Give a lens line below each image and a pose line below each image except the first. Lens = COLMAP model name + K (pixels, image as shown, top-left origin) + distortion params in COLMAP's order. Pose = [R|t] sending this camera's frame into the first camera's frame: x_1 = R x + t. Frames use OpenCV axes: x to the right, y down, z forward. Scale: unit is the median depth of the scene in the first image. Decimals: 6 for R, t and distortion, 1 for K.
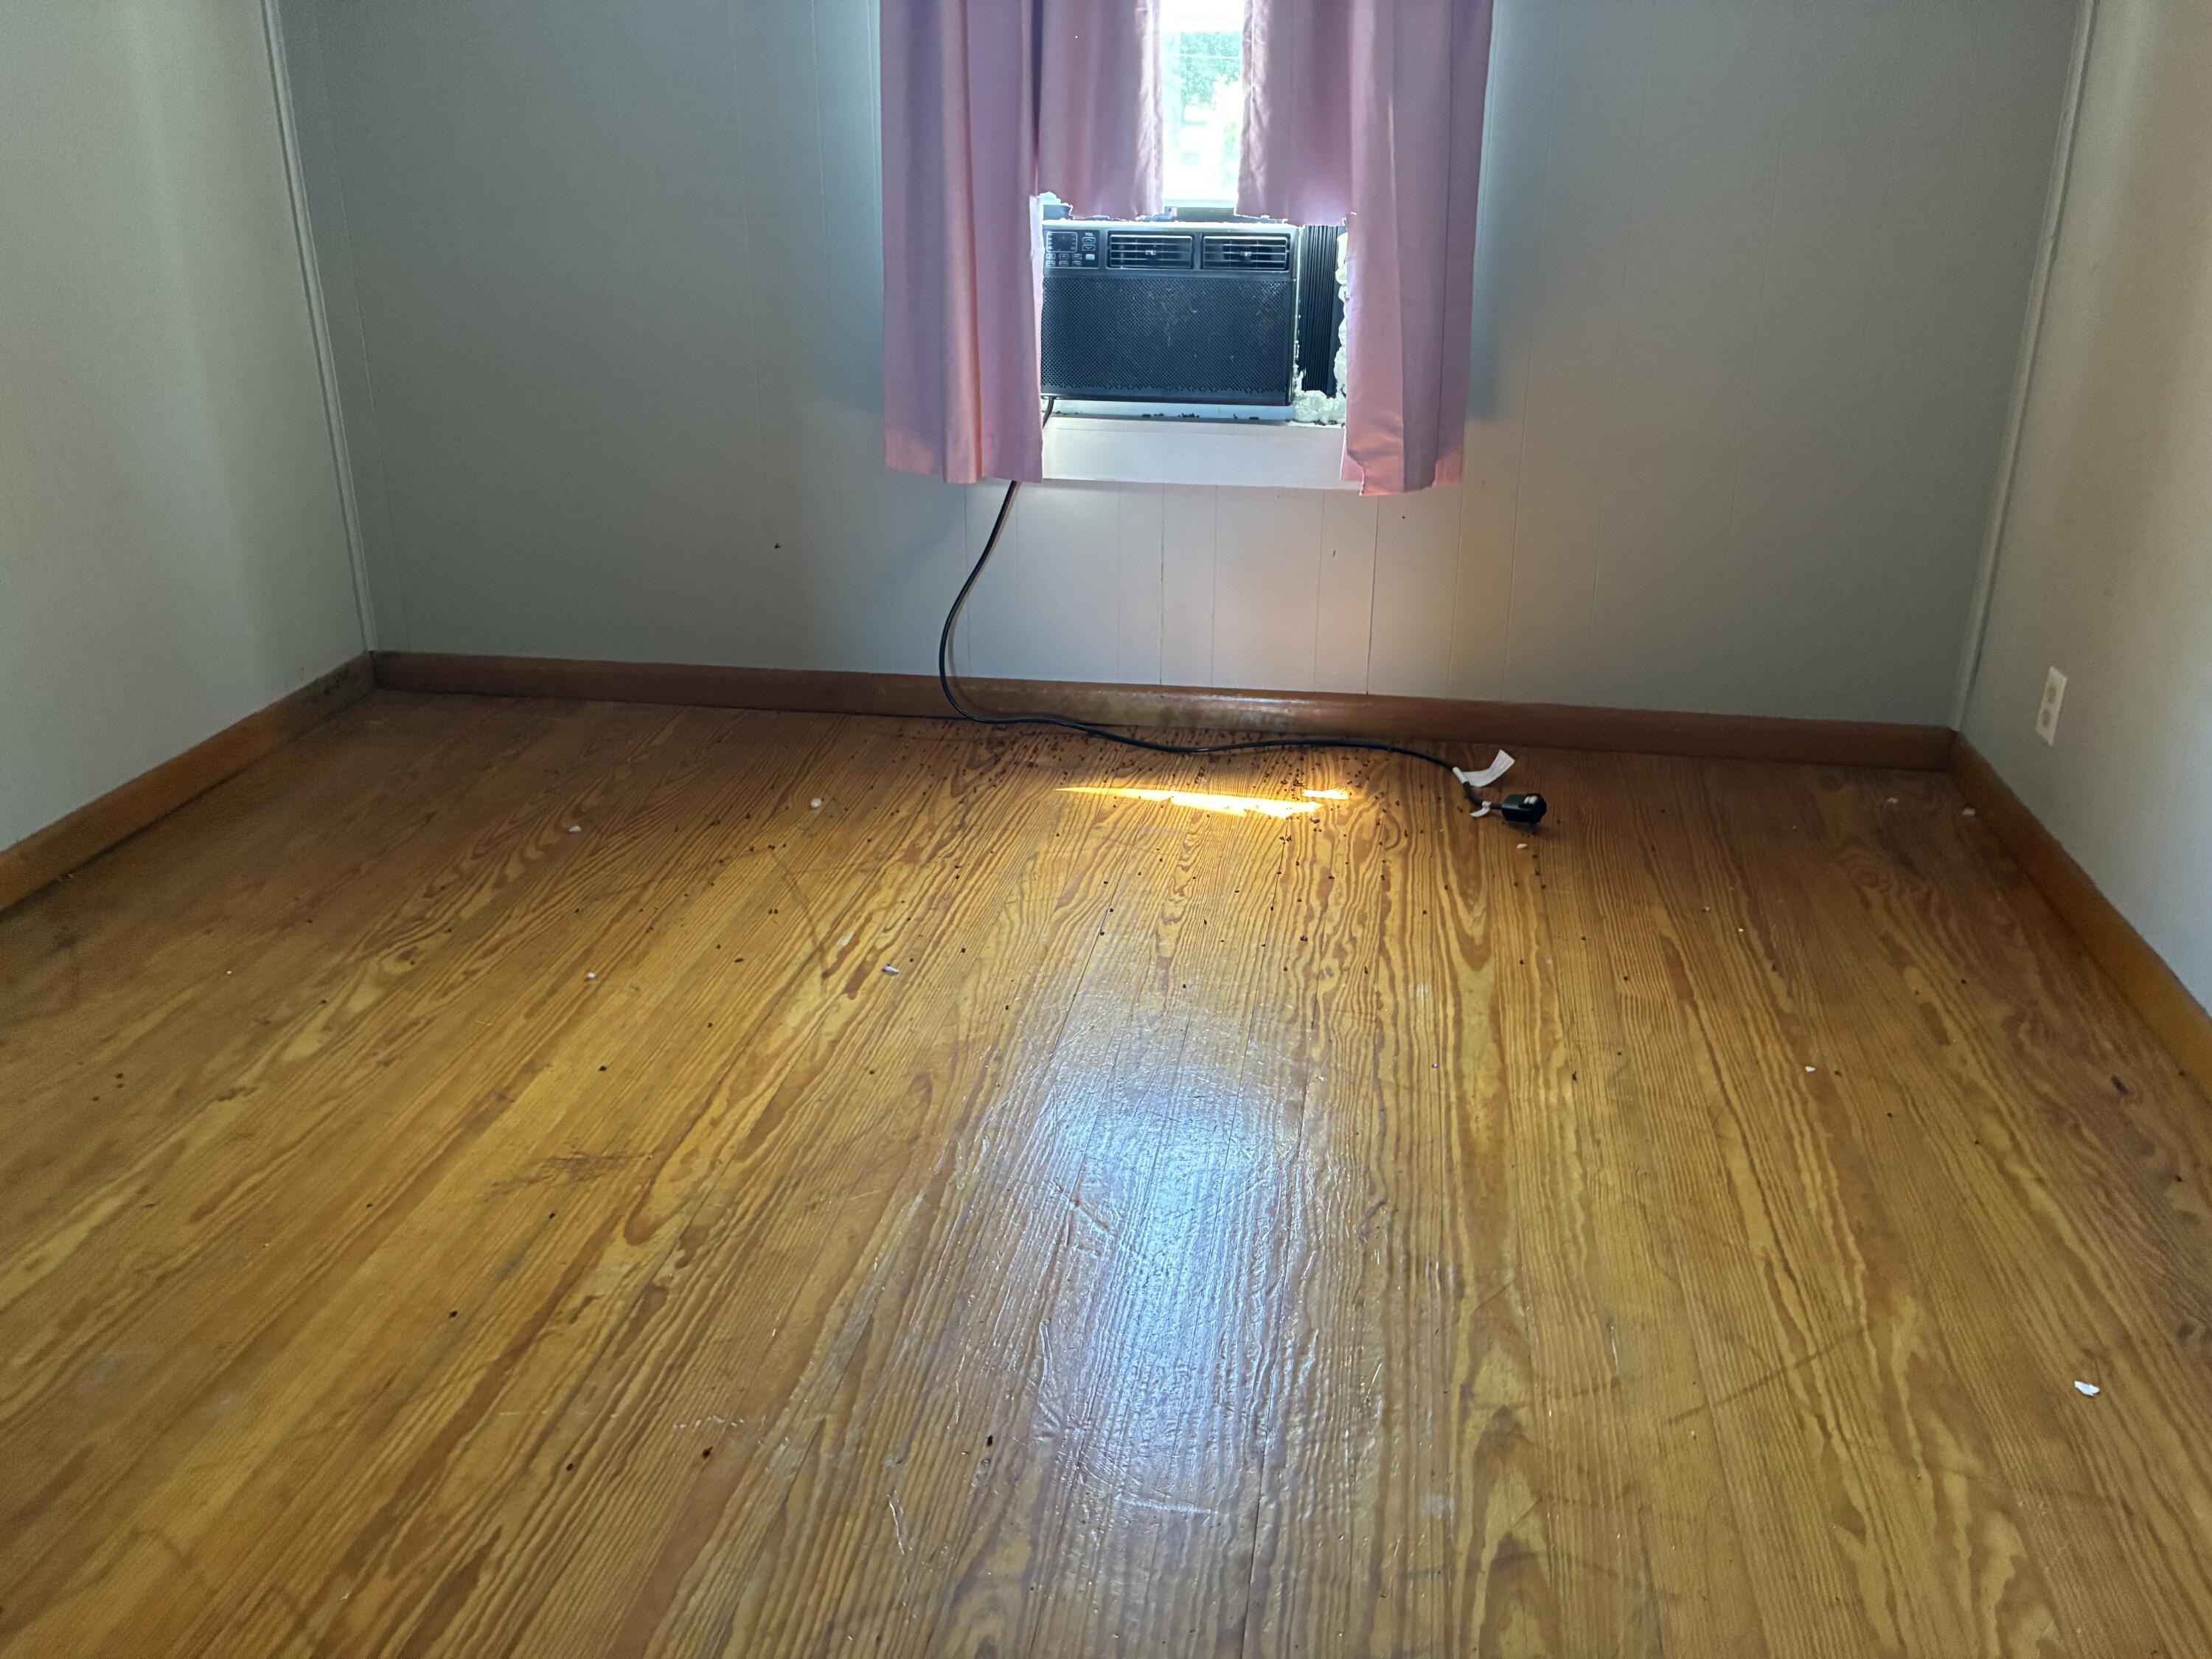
lens RADIAL K [[1670.0, 0, 1126.0], [0, 1670.0, 818.0], [0, 0, 1]] dist [0.046629, -0.049223]
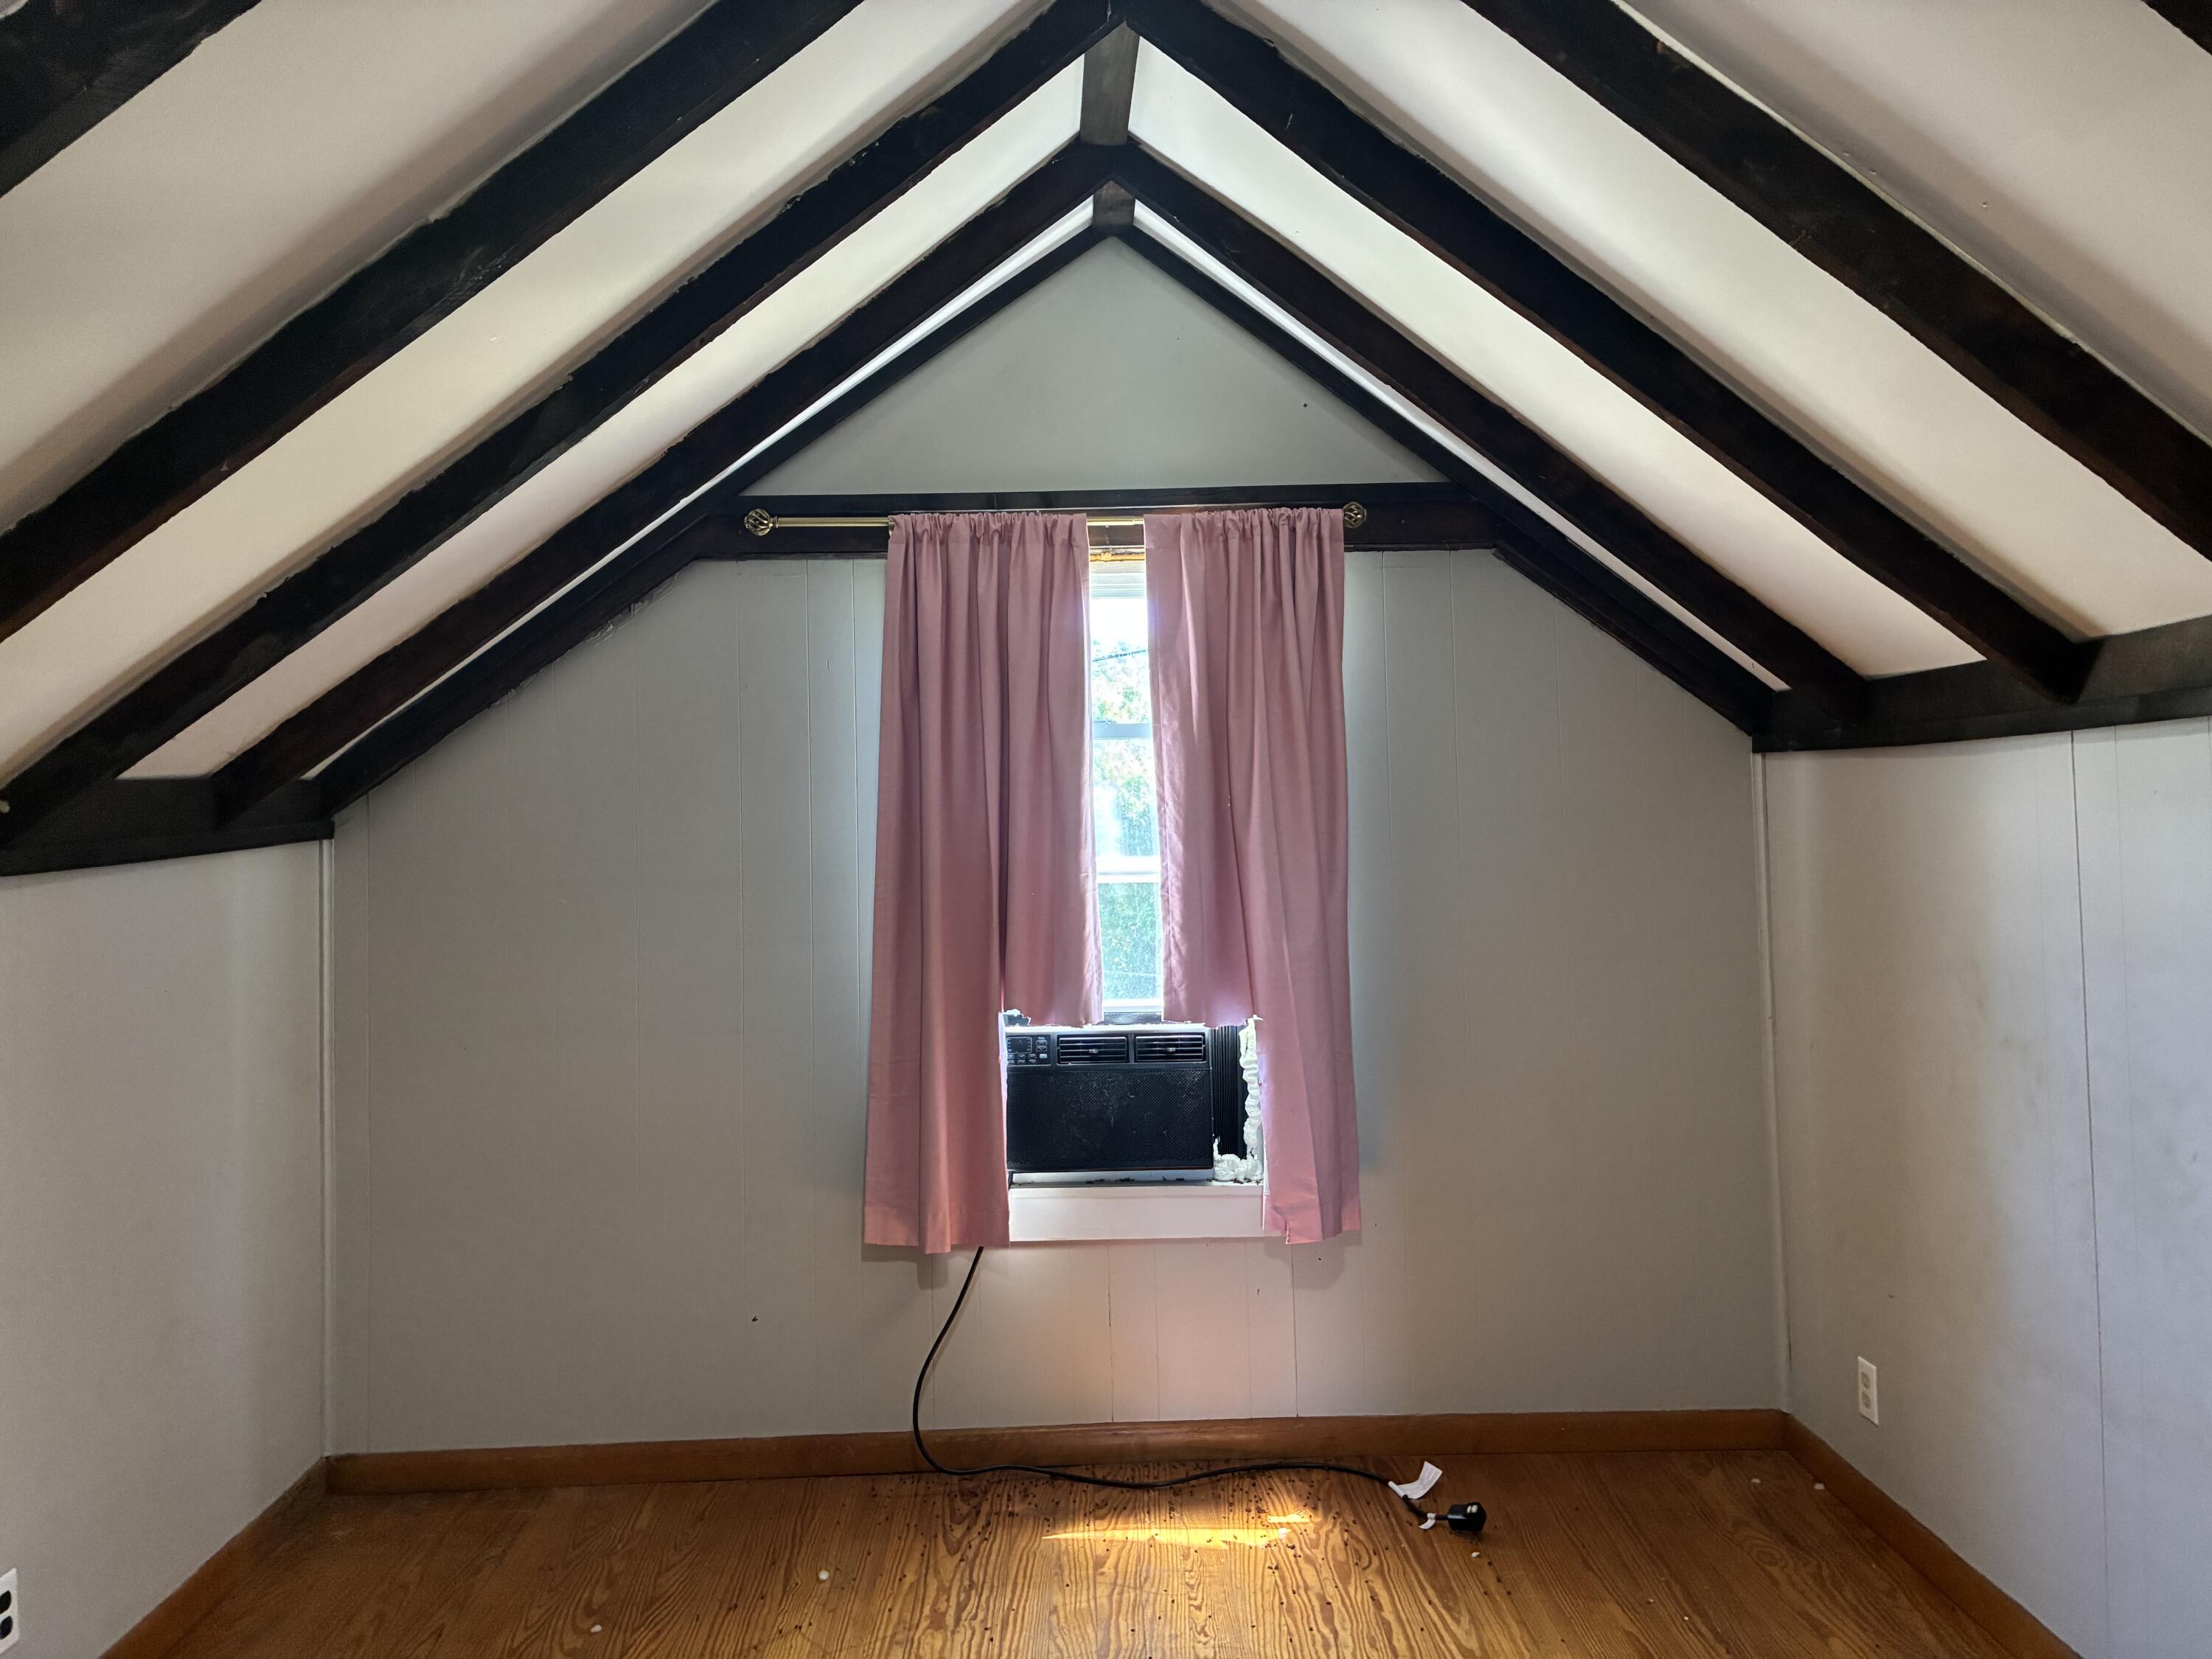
lens RADIAL K [[1670.0, 0, 1109.3], [0, 1670.0, 817.8], [0, 0, 1]] dist [0.046629, -0.049223]
pose [[0.983518, -0.020495, 0.179646, -0.196247], [0.088758, 0.920334, -0.380930, -0.029242], [-0.157527, 0.390597, 0.906984, -0.180743]]
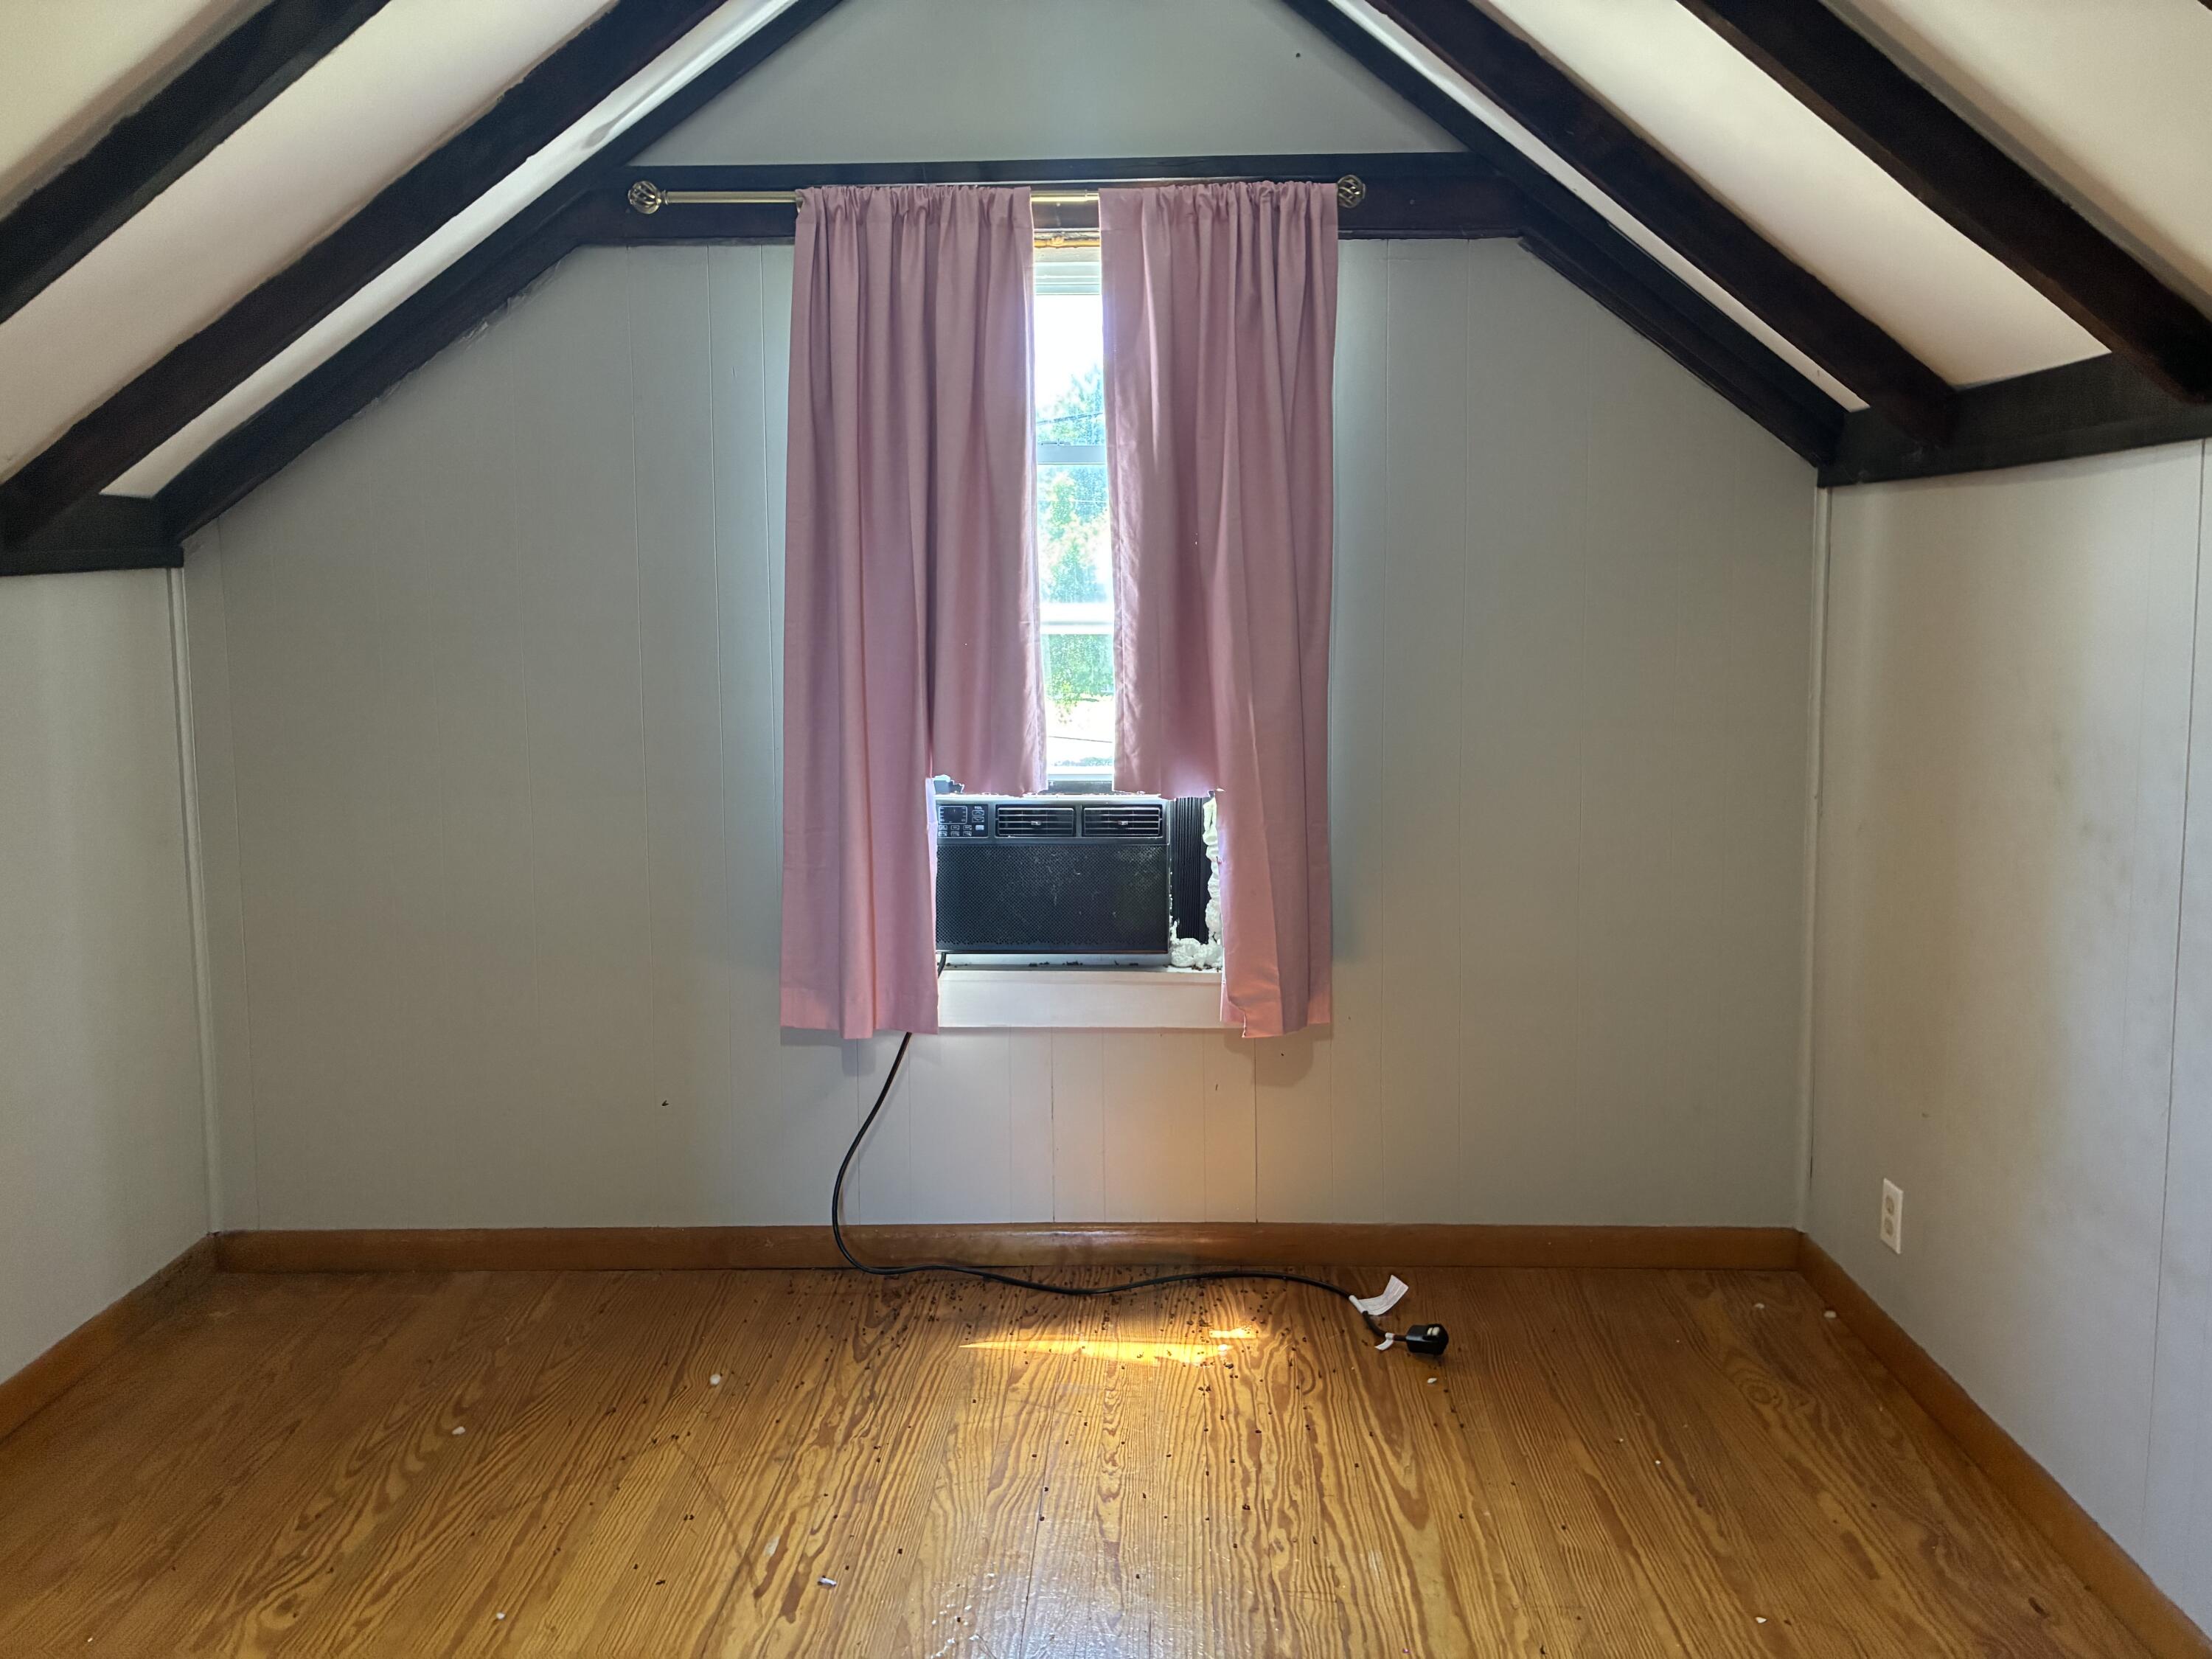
lens RADIAL K [[1670.0, 0, 1121.7], [0, 1670.0, 820.5], [0, 0, 1]] dist [0.046629, -0.049223]
pose [[0.990886, -0.026021, 0.132164, -0.075495], [0.059499, 0.964809, -0.256131, -0.060229], [-0.120848, 0.261660, 0.957564, -0.043759]]
